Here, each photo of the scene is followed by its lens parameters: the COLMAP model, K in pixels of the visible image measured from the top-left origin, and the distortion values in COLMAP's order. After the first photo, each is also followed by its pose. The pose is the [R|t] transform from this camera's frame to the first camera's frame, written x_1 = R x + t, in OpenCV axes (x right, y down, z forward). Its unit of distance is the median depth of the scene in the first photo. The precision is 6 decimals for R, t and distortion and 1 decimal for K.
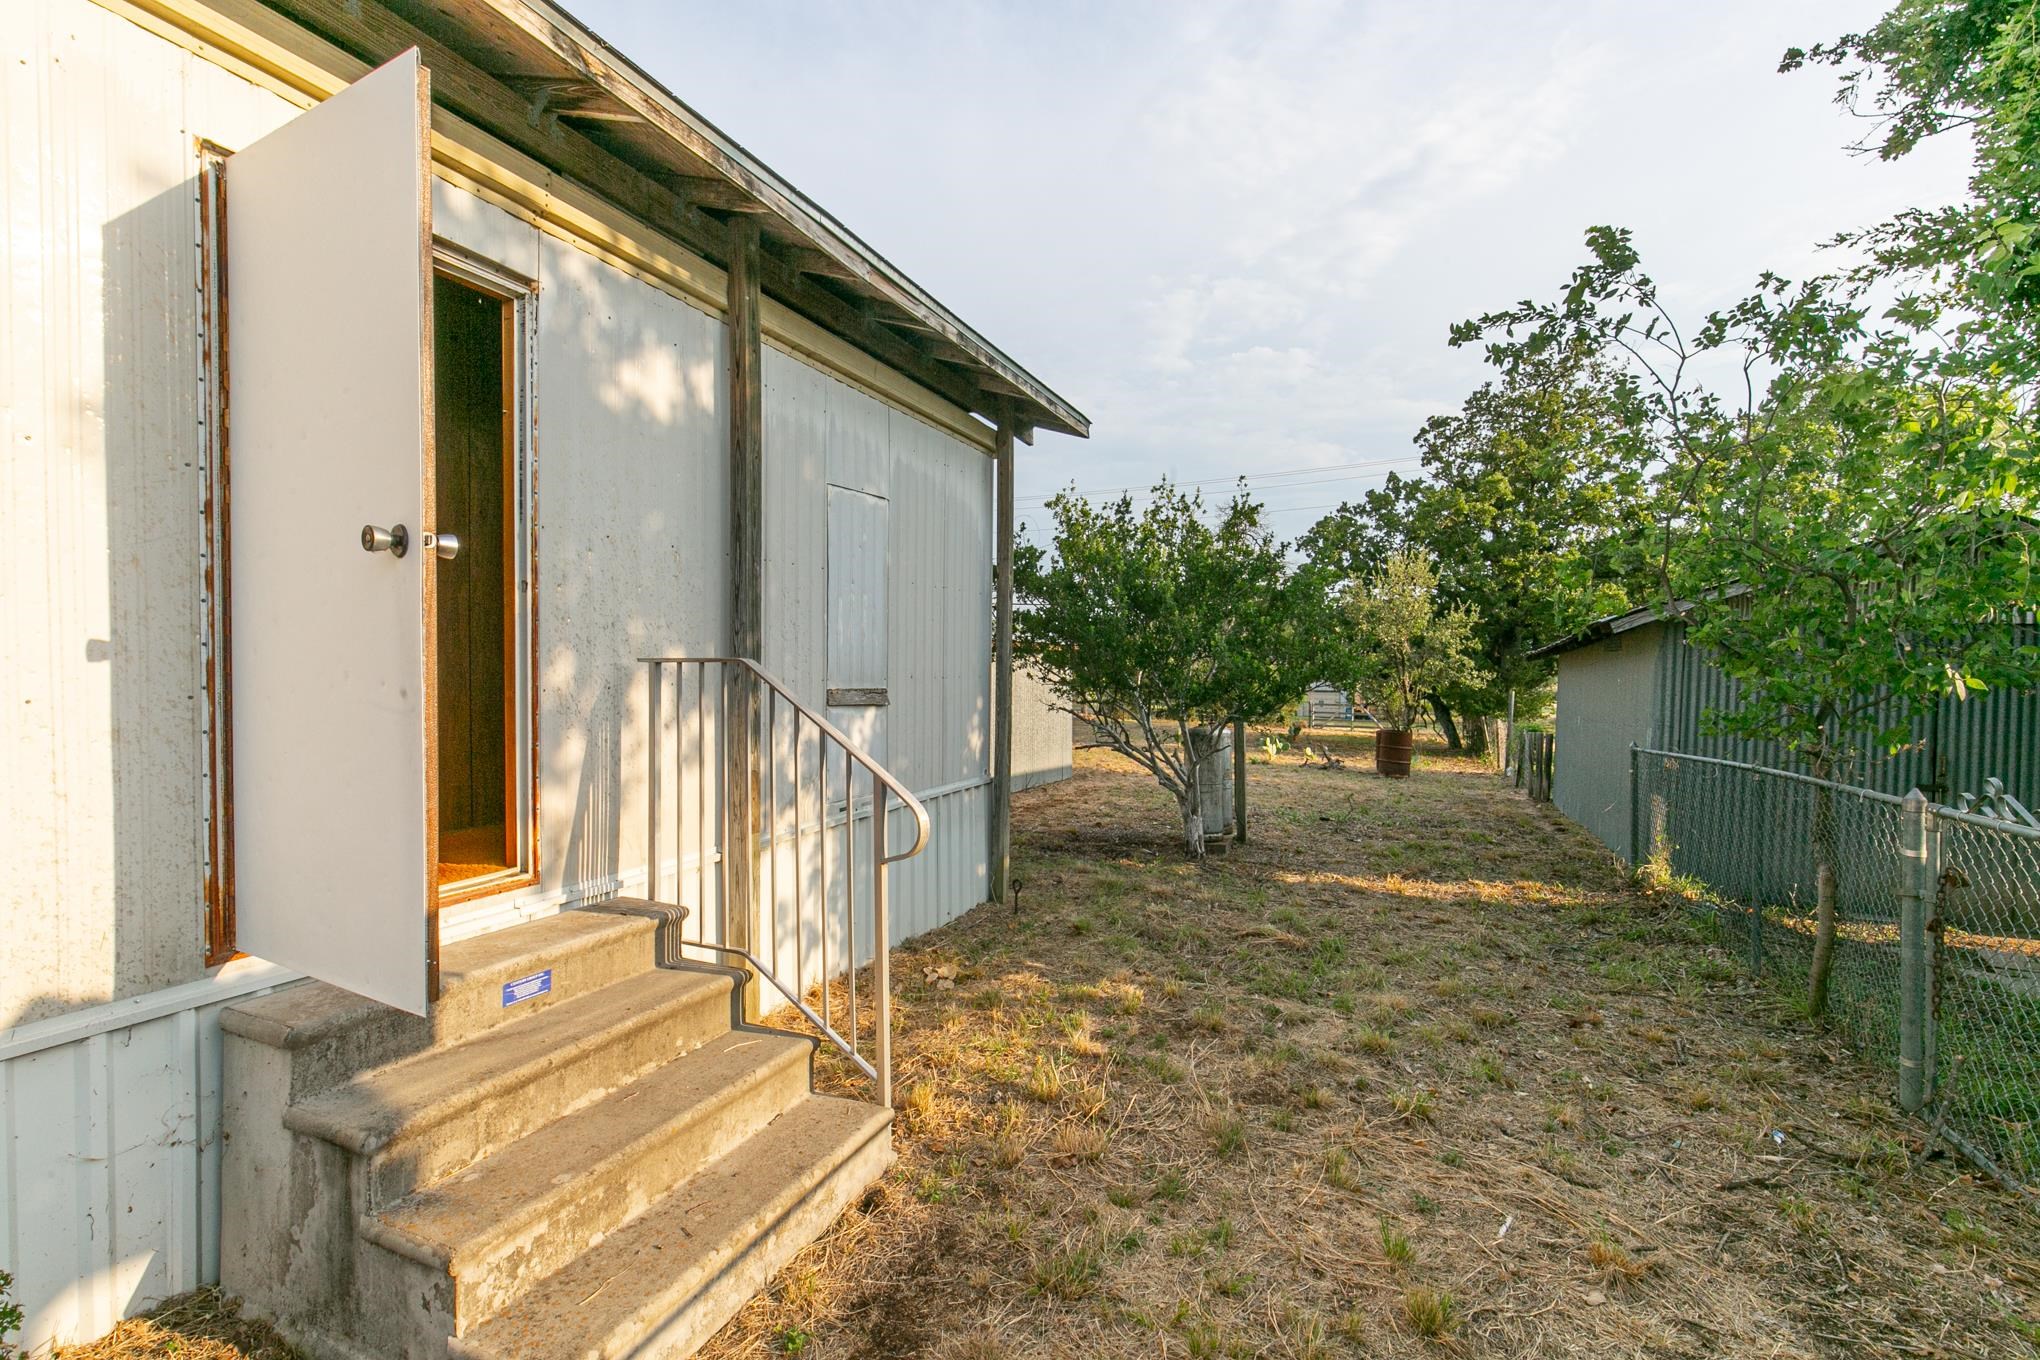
lens RADIAL K [[911.5, 0, 1014.0], [0, 911.5, 682.4], [0, 0, 1]] dist [0.003887, 0.000450]
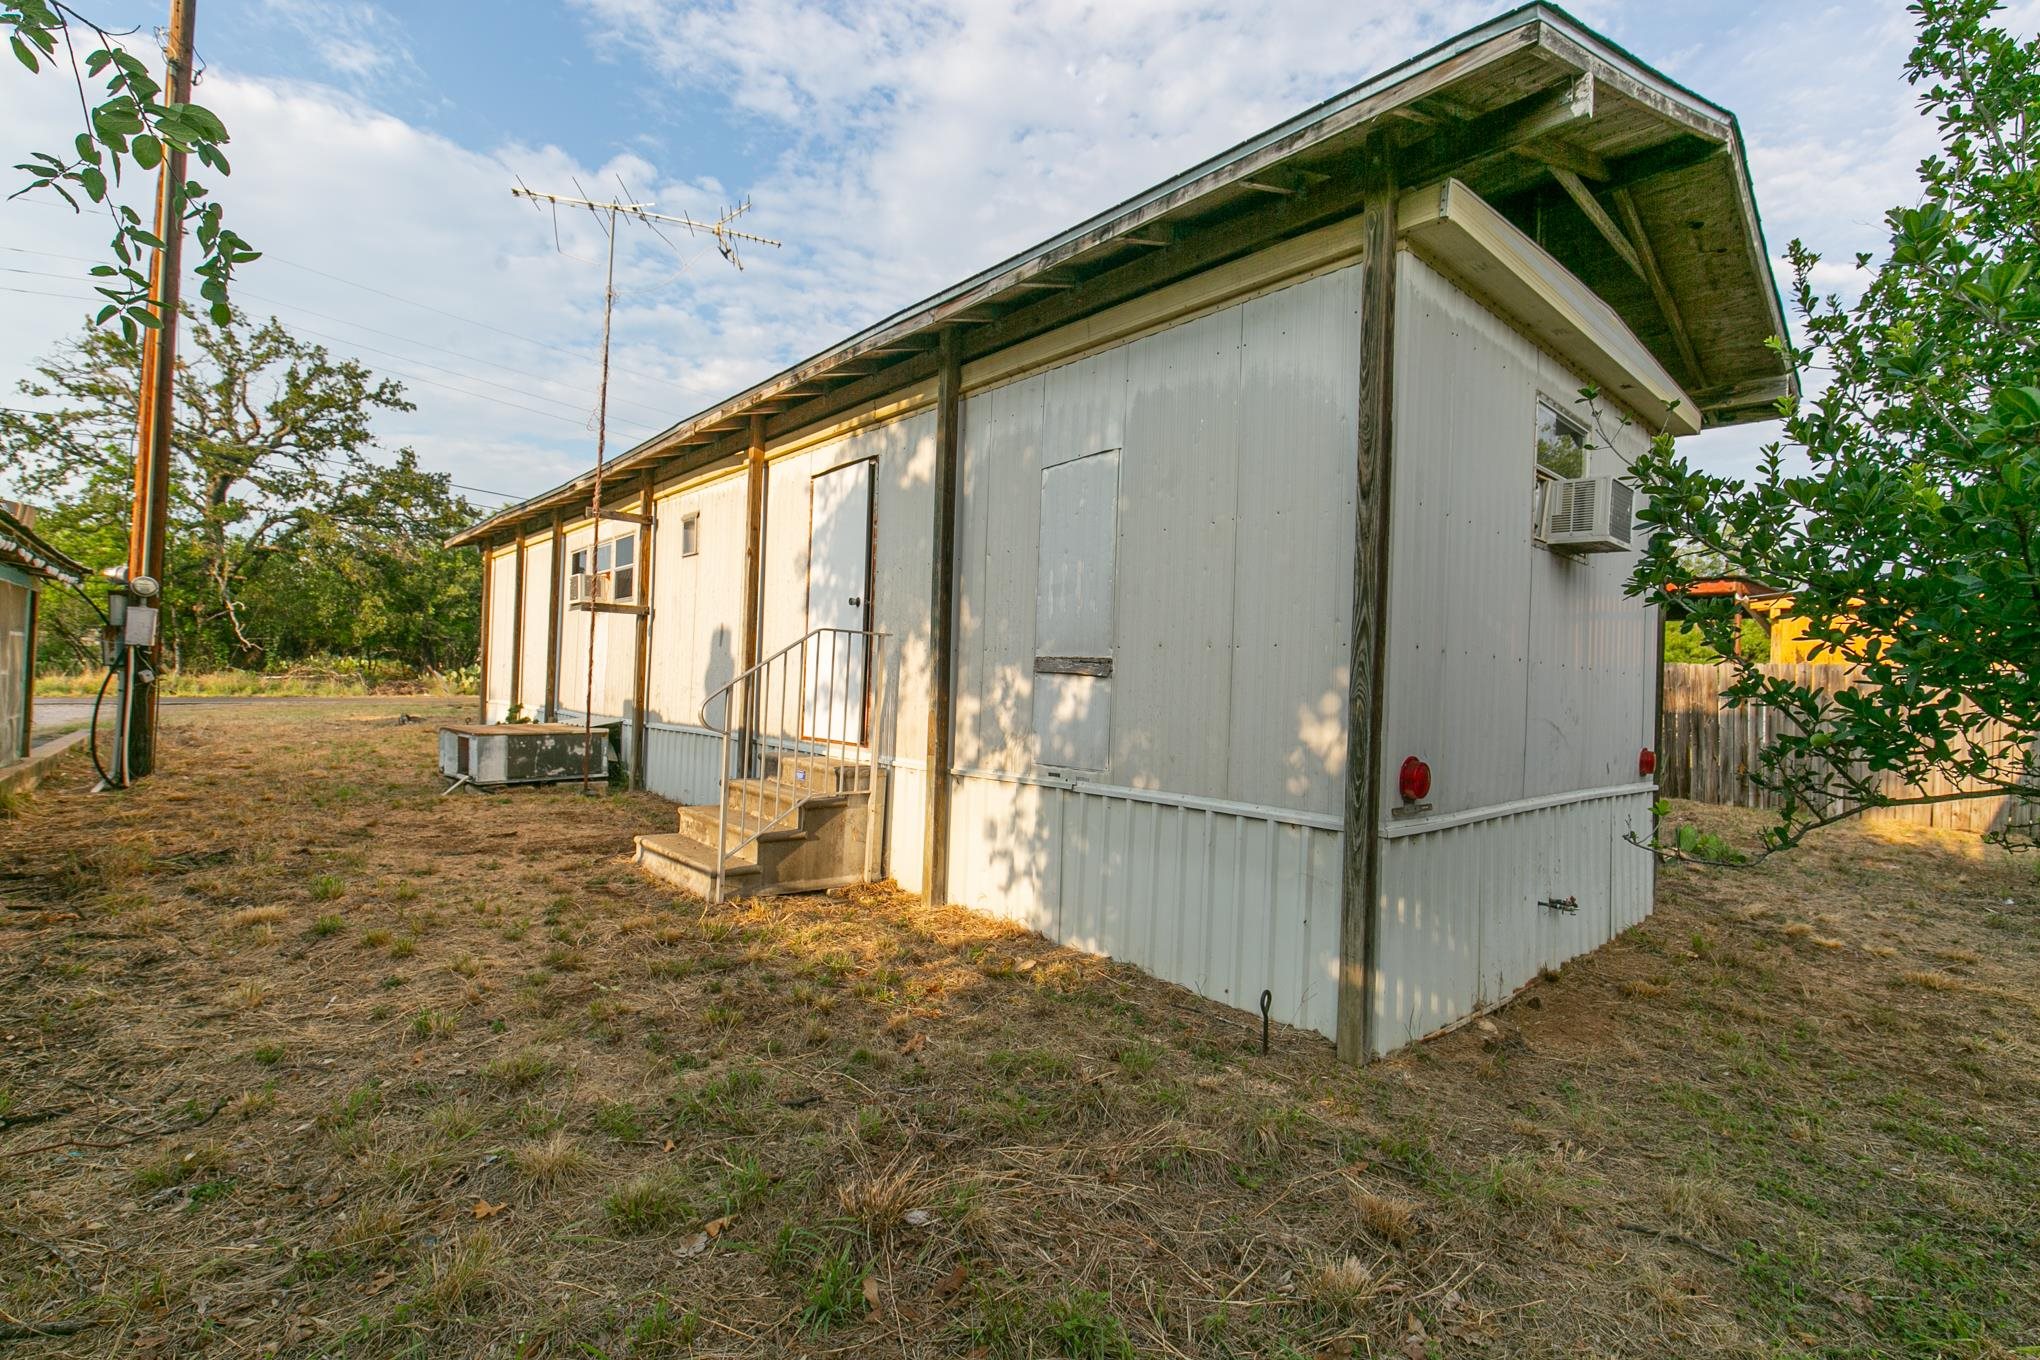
lens RADIAL K [[911.5, 0, 1014.5], [0, 911.5, 675.9], [0, 0, 1]] dist [0.003887, 0.000450]
pose [[-0.422140, -0.033723, -0.905903, 0.845909], [-0.058338, 0.998247, -0.009976, 0.045833], [0.904652, 0.048638, -0.423367, 1.539893]]
